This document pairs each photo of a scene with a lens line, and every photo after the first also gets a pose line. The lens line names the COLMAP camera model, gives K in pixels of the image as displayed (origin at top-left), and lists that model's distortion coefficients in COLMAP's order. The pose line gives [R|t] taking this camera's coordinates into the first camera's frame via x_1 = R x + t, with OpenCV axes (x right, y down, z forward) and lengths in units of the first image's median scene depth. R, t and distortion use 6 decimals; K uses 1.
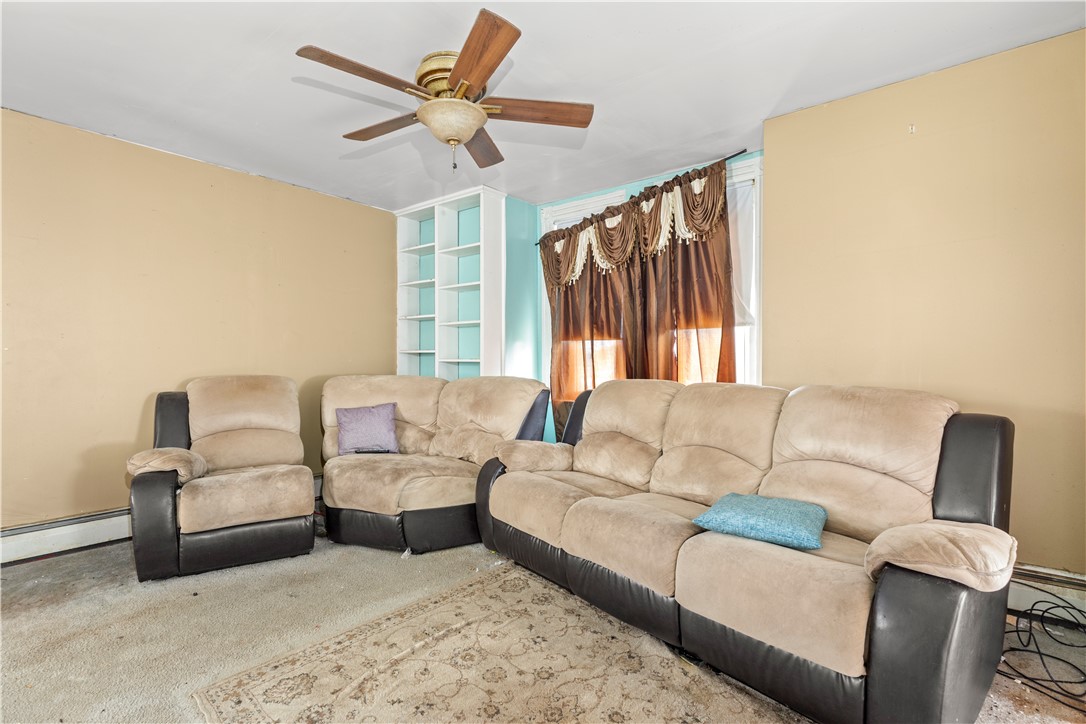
lens RADIAL K [[501.2, 0, 546.1], [0, 501.2, 361.1], [0, 0, 1]] dist [0.002329, 0.001214]
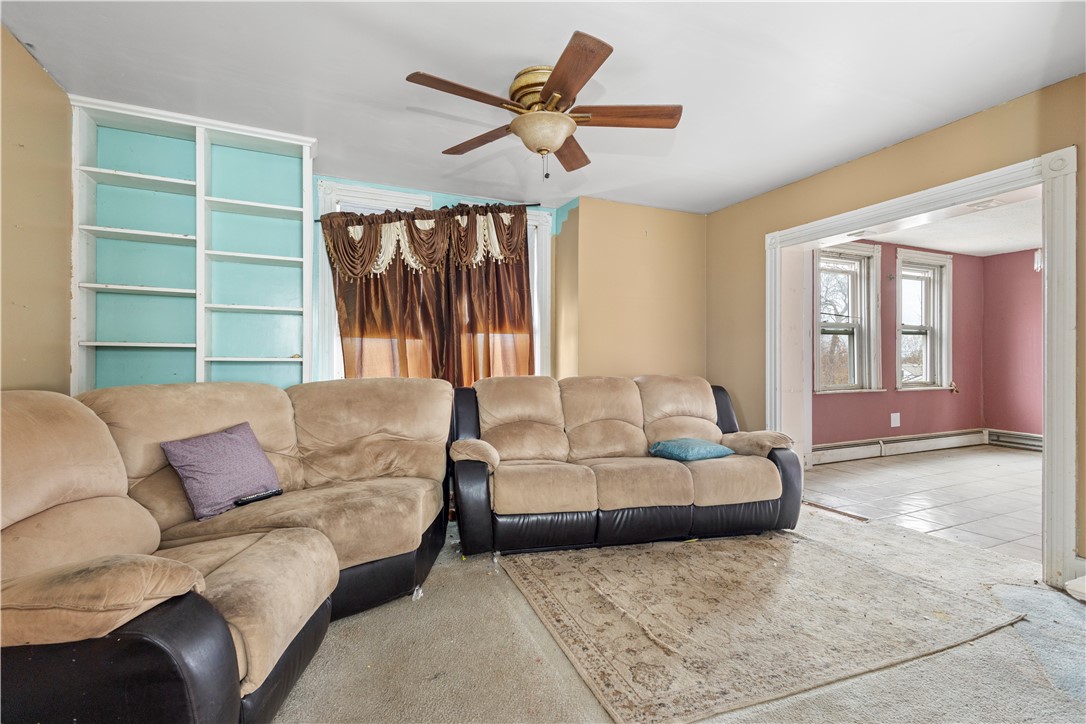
lens RADIAL K [[501.2, 0, 546.1], [0, 501.2, 361.1], [0, 0, 1]] dist [0.002329, 0.001214]
pose [[0.454149, -0.002205, 0.890923, -0.918264], [-0.001664, 0.999993, 0.003324, -0.004132], [-0.890924, -0.002992, 0.454142, 0.432115]]
